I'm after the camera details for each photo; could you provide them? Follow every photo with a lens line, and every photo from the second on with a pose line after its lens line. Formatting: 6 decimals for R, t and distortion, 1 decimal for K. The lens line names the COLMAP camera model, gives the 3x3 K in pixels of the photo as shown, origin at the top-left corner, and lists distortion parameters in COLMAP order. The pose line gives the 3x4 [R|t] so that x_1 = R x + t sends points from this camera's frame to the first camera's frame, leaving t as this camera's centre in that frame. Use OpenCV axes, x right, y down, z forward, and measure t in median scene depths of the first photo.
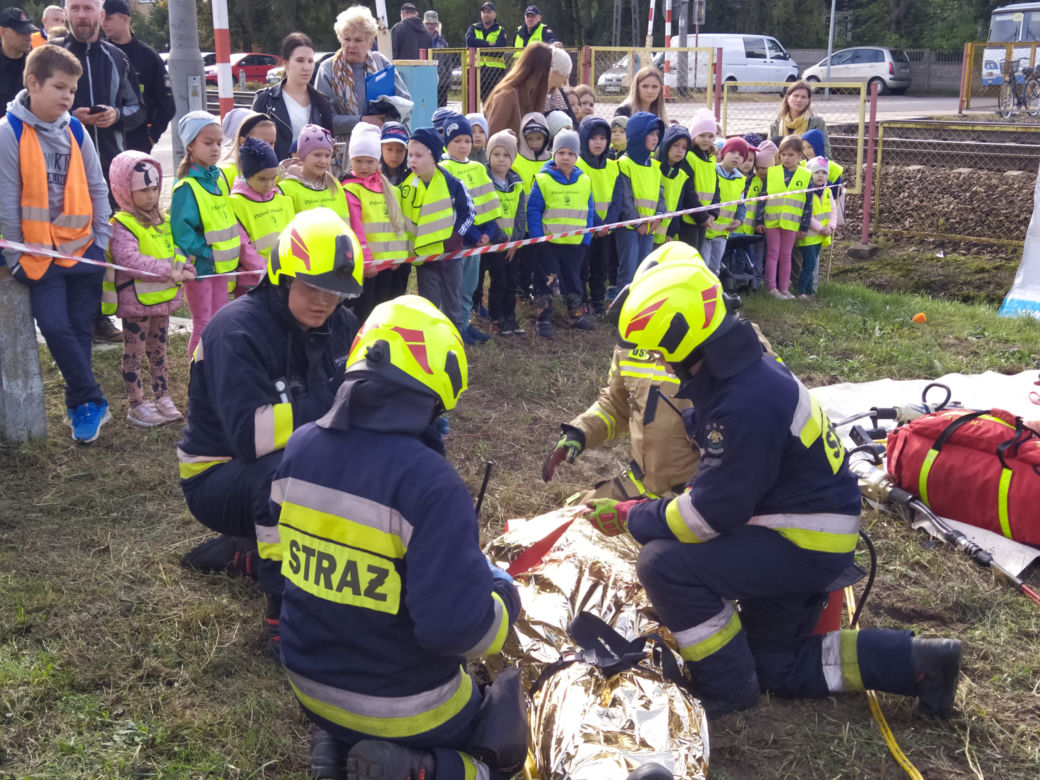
lens RADIAL K [[1400.1, 0, 517.3], [0, 1400.1, 392.8], [0, 0, 1]] dist [0.080143, 0.000000]
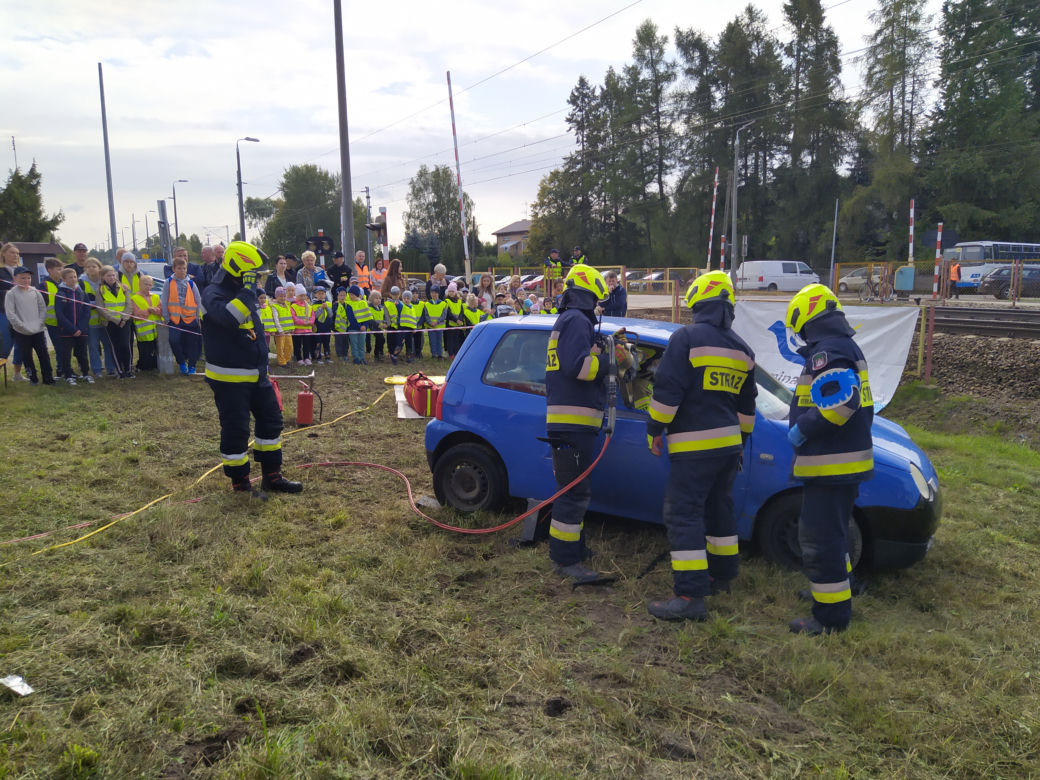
lens RADIAL K [[773.8, 0, 518.3], [0, 773.8, 394.6], [0, 0, 1]] dist [0.074631, -0.095195]
pose [[0.954824, 0.036037, -0.294979, 0.580506], [-0.061376, 0.995133, -0.077097, 0.099681], [0.290765, 0.091719, 0.952388, -0.312820]]
